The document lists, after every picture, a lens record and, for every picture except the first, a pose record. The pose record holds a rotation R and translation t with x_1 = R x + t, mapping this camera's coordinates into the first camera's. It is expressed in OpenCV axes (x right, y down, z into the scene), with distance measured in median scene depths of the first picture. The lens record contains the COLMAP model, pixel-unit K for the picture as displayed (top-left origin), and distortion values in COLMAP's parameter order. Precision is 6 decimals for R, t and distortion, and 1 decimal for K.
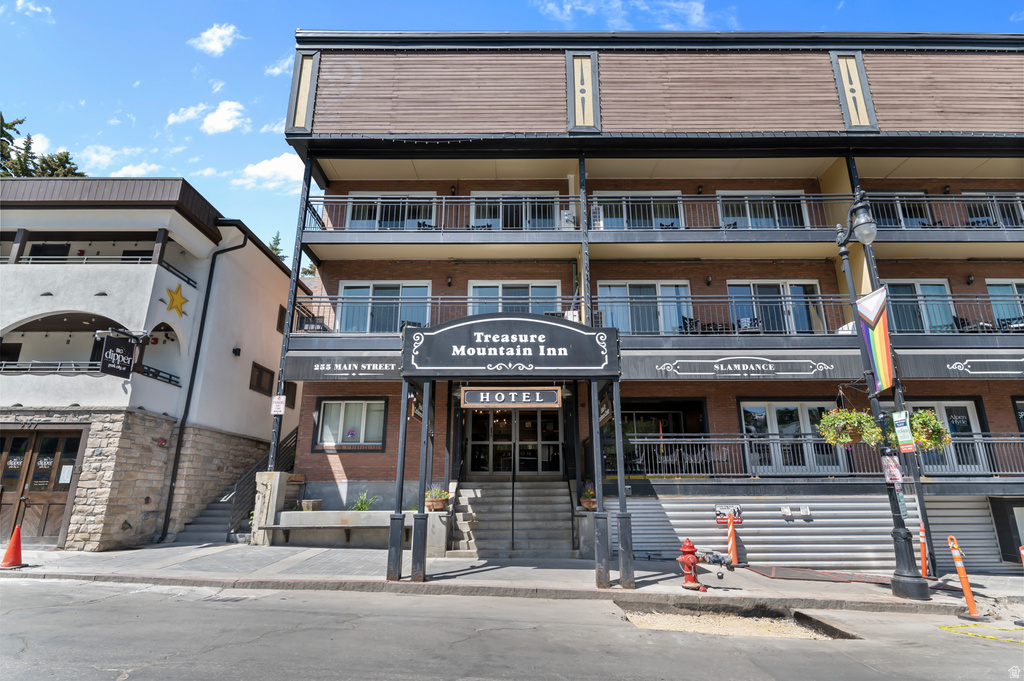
lens RADIAL K [[514.2, 0, 517.1], [0, 514.2, 339.1], [0, 0, 1]] dist [-0.006901, -0.001624]
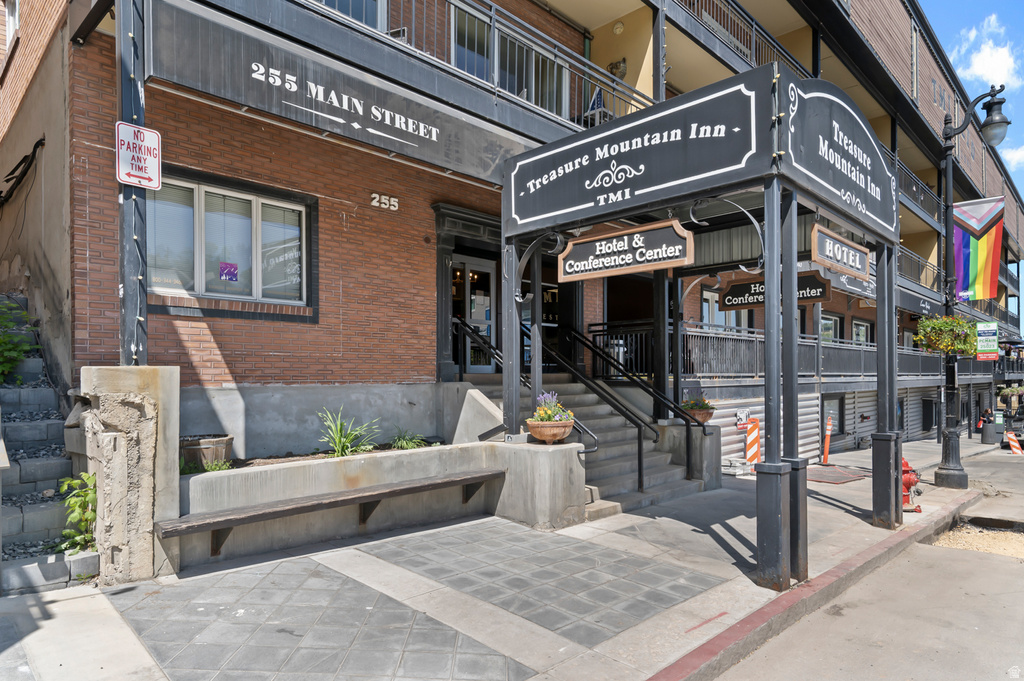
lens RADIAL K [[613.9, 0, 526.9], [0, 613.9, 373.1], [0, 0, 1]] dist [0.010306, 0.000628]
pose [[0.695630, 0.005190, 0.718381, -0.605513], [-0.202154, 0.960981, 0.188809, 0.144771], [-0.689371, -0.276565, 0.669537, 0.587936]]
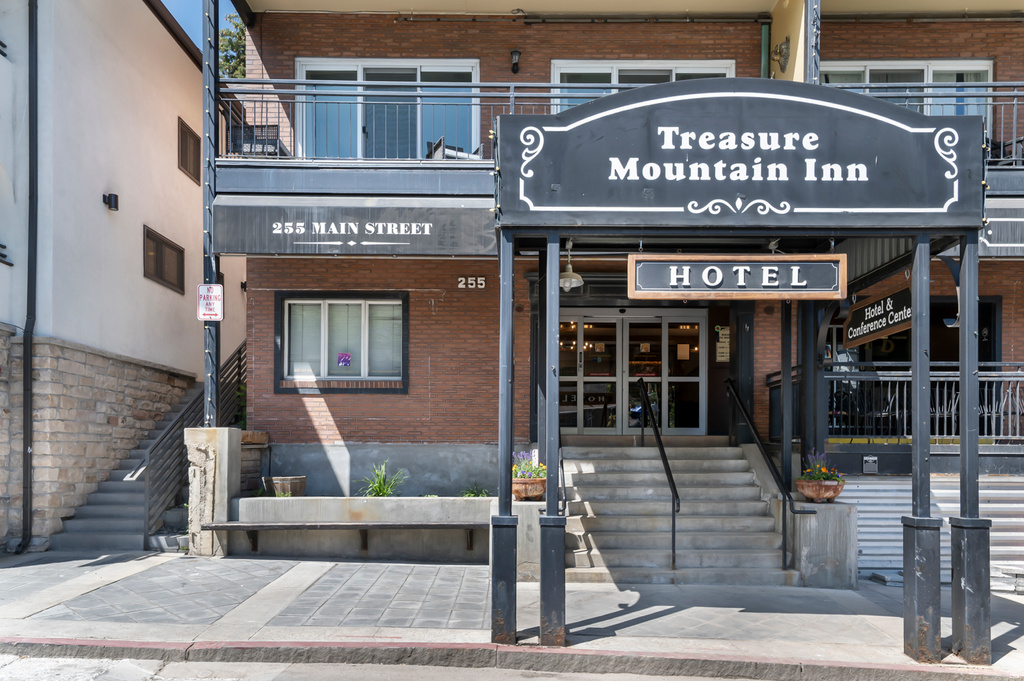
lens RADIAL K [[742.8, 0, 516.8], [0, 742.8, 437.7], [0, 0, 1]] dist [0.023220, -0.000242]
pose [[0.999975, 0.007012, 0.000254, -0.164227], [-0.006824, 0.963522, 0.267541, 0.059648], [0.001631, -0.267536, 0.963547, 0.252779]]
